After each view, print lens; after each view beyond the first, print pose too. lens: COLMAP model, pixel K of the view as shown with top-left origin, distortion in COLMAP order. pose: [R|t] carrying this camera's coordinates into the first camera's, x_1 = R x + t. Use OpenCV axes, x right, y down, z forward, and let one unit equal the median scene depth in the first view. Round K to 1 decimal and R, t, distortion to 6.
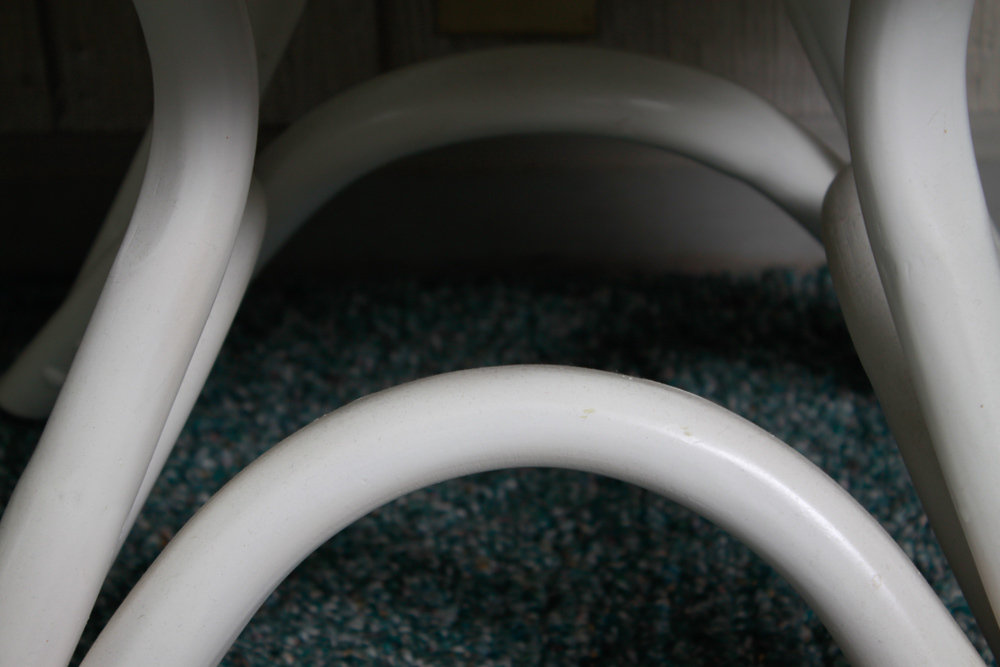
lens RADIAL K [[2409.6, 0, 495.6], [0, 2409.6, 336.2], [0, 0, 1]] dist [0.084602, 0.000000]
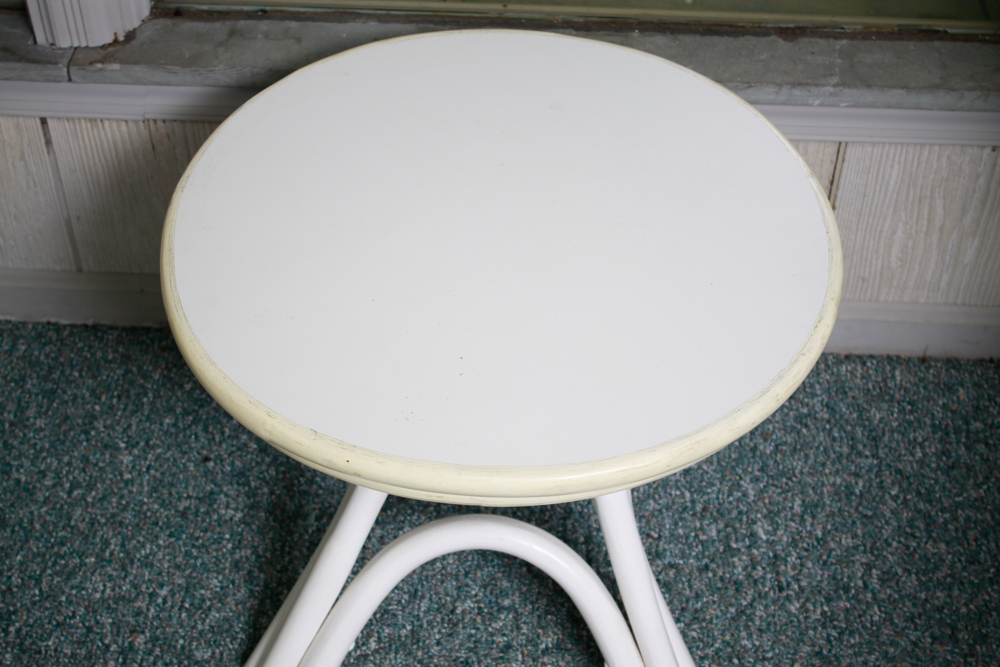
lens RADIAL K [[1658.1, 0, 500.0], [0, 1658.1, 353.7], [0, 0, 1]] dist [-0.017303, 0.000000]
pose [[0.998818, 0.046140, 0.015295, -0.007519], [-0.048563, 0.960853, 0.272770, -0.587754], [-0.002110, -0.273190, 0.961958, -0.782681]]
